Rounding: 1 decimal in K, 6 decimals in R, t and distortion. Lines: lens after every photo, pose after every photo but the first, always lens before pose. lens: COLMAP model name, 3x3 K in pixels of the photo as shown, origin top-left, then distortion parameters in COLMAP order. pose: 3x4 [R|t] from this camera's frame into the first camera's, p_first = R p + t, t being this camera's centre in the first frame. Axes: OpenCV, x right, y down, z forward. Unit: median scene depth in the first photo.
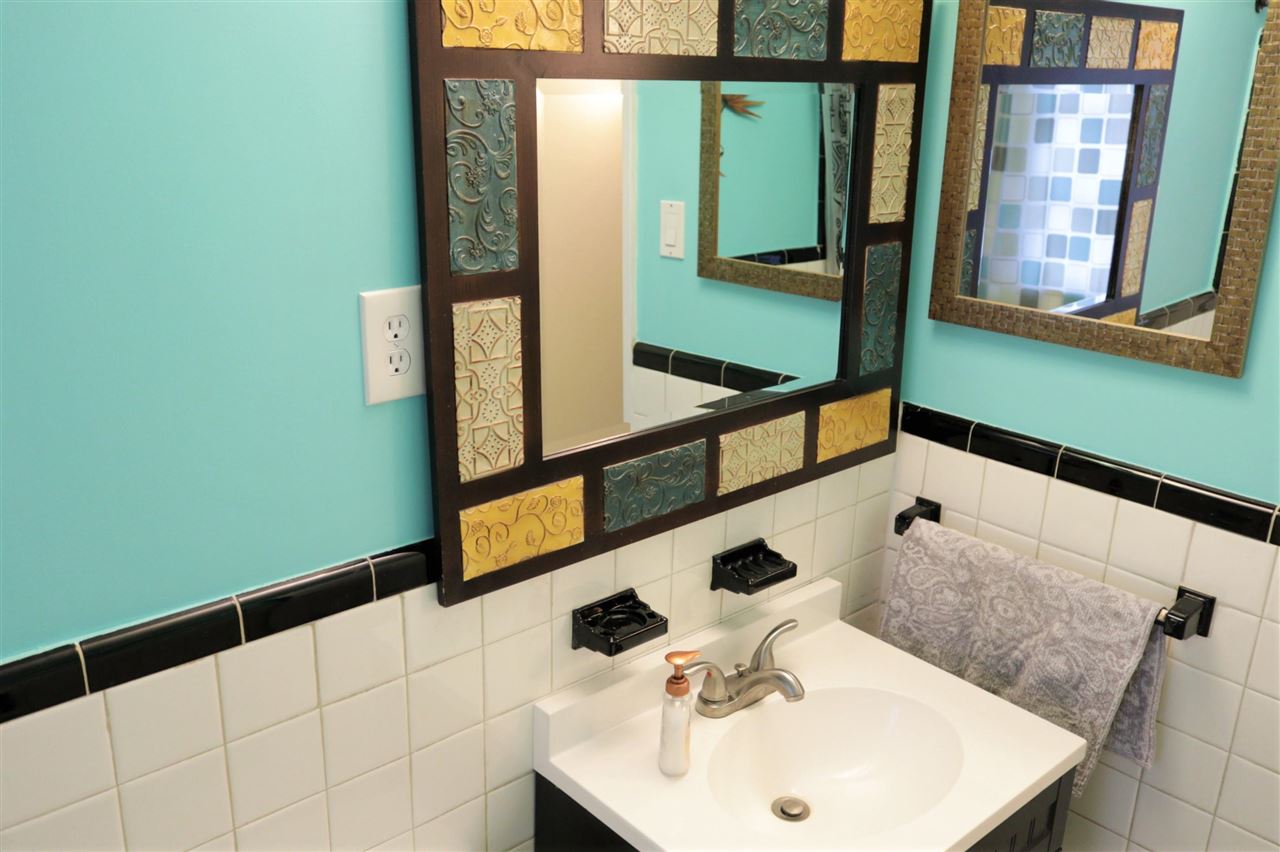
lens RADIAL K [[1045.7, 0, 640.0], [0, 1045.7, 426.0], [0, 0, 1]] dist [-0.000166, 0.008623]
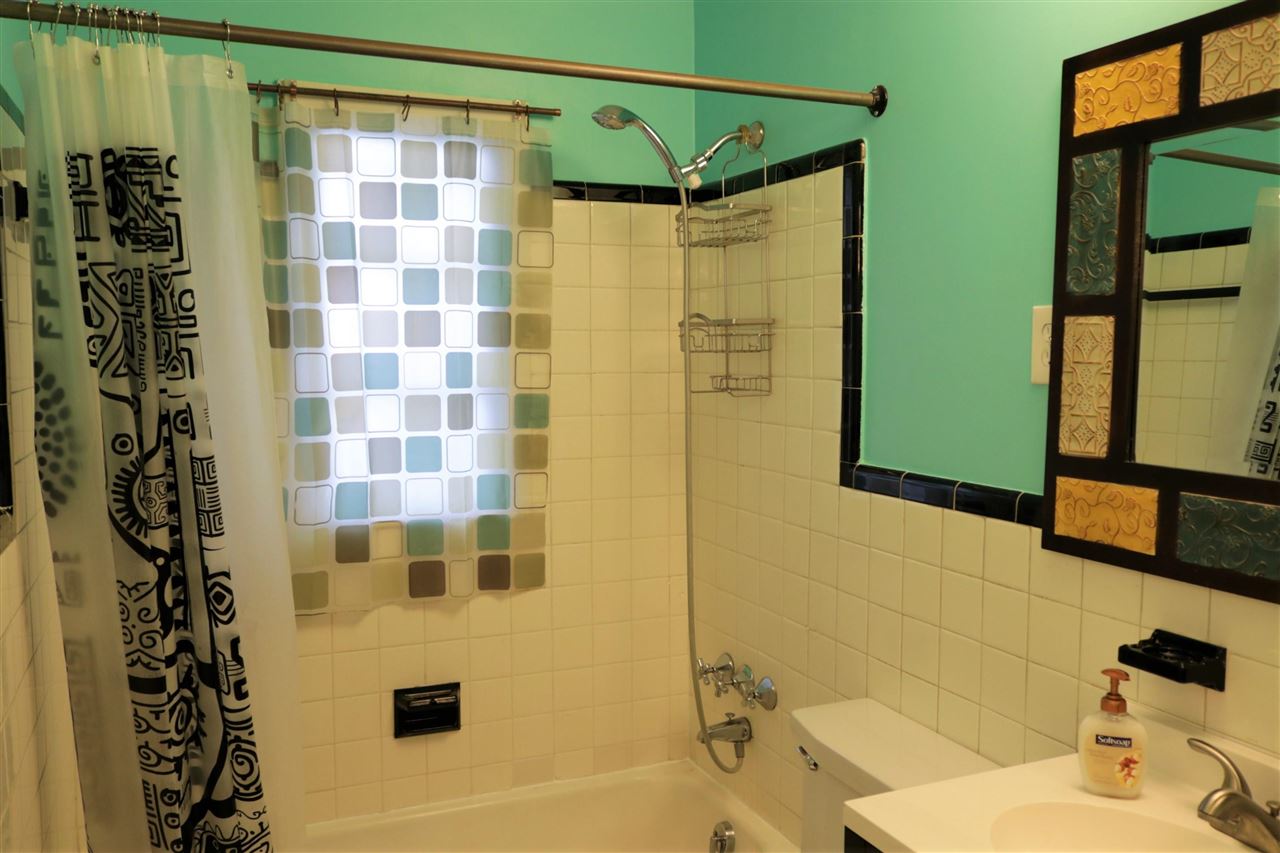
lens RADIAL K [[1045.7, 0, 640.0], [0, 1045.7, 426.5], [0, 0, 1]] dist [-0.000166, 0.008623]
pose [[-0.296401, 0.057493, -0.953332, 1.238804], [-0.301929, 0.941353, 0.150643, -0.017291], [0.906082, 0.332489, -0.261659, 0.851045]]
